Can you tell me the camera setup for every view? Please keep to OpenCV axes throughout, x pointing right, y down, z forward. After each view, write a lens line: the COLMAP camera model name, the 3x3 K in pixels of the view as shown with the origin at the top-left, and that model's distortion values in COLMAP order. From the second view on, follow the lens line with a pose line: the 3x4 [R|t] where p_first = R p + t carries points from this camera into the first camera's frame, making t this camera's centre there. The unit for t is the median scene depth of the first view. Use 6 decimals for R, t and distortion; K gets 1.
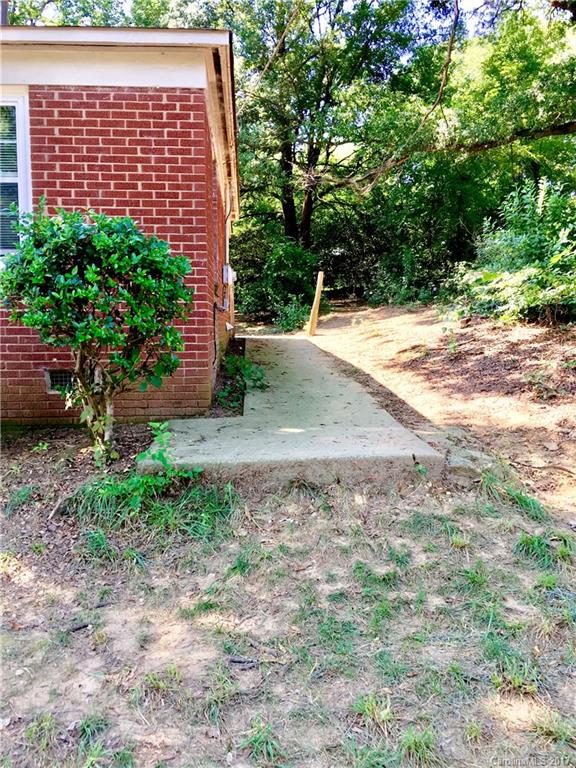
lens RADIAL K [[647.9, 0, 288.0], [0, 647.9, 384.0], [0, 0, 1]] dist [0.066907, -0.098287]
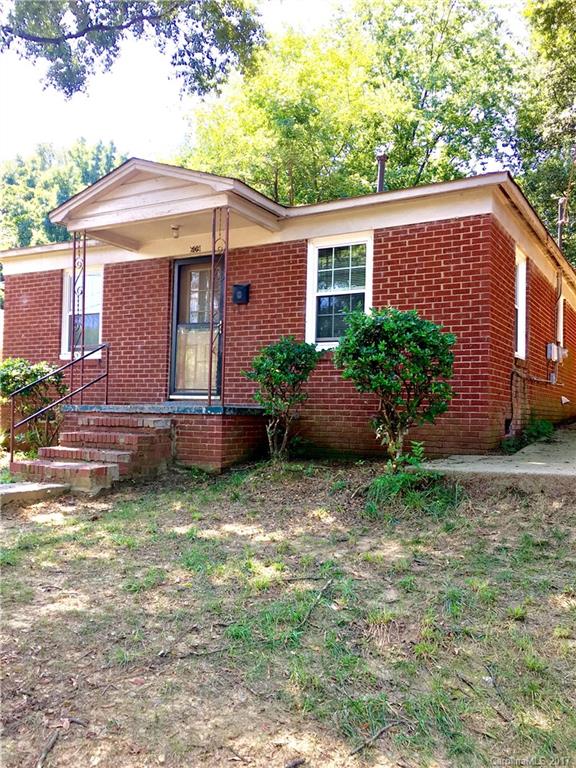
lens RADIAL K [[656.4, 0, 288.0], [0, 656.4, 384.0], [0, 0, 1]] dist [0.062602, -0.087788]
pose [[0.829551, -0.003824, -0.558417, 0.289810], [-0.072893, 0.990679, -0.115070, 0.090093], [0.553652, 0.136161, 0.821541, -0.318219]]
